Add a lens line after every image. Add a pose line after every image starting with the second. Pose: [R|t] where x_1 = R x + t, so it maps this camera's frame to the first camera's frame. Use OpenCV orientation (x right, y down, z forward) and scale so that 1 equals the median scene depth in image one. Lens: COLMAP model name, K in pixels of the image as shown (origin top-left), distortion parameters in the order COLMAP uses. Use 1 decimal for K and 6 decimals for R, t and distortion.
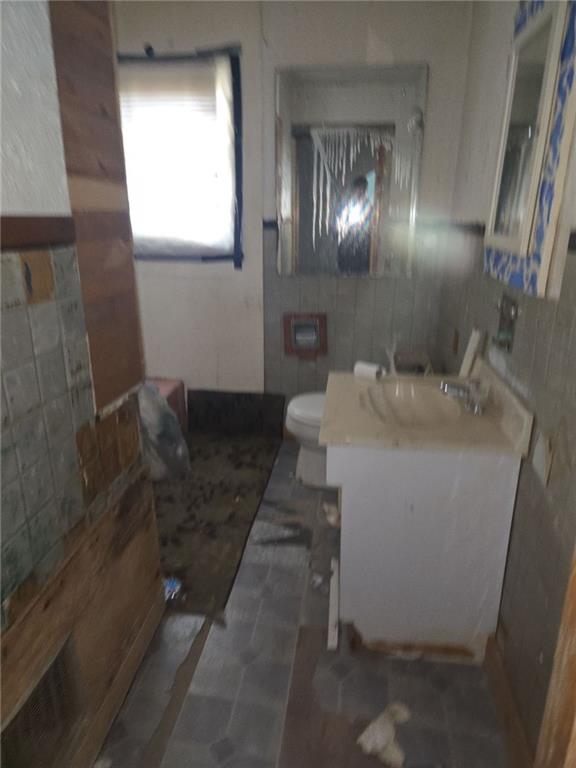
lens RADIAL K [[503.5, 0, 288.3], [0, 503.5, 384.1], [0, 0, 1]] dist [0.027781, -0.001388]
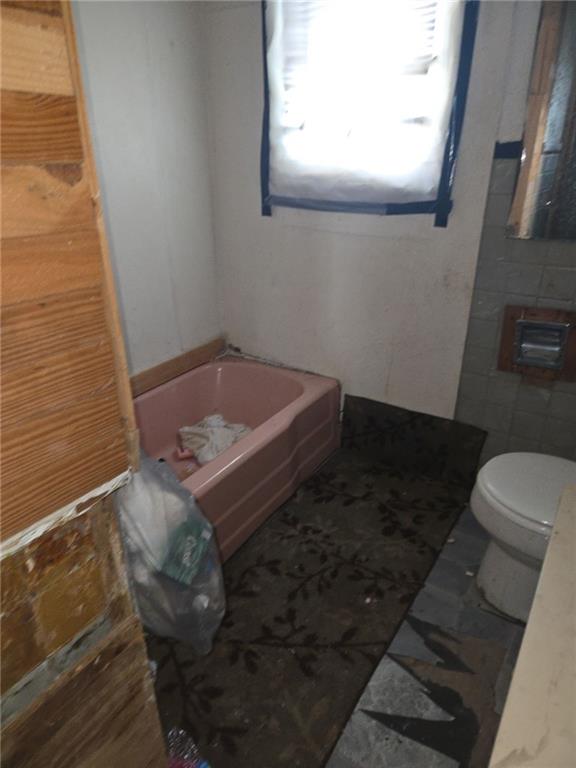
lens RADIAL K [[503.5, 0, 288.2], [0, 503.5, 385.7], [0, 0, 1]] dist [0.027781, -0.001388]
pose [[0.899124, 0.168736, -0.403861, 0.017907], [-0.127356, 0.983637, 0.127433, -0.092741], [0.418755, -0.063144, 0.905901, 0.351607]]
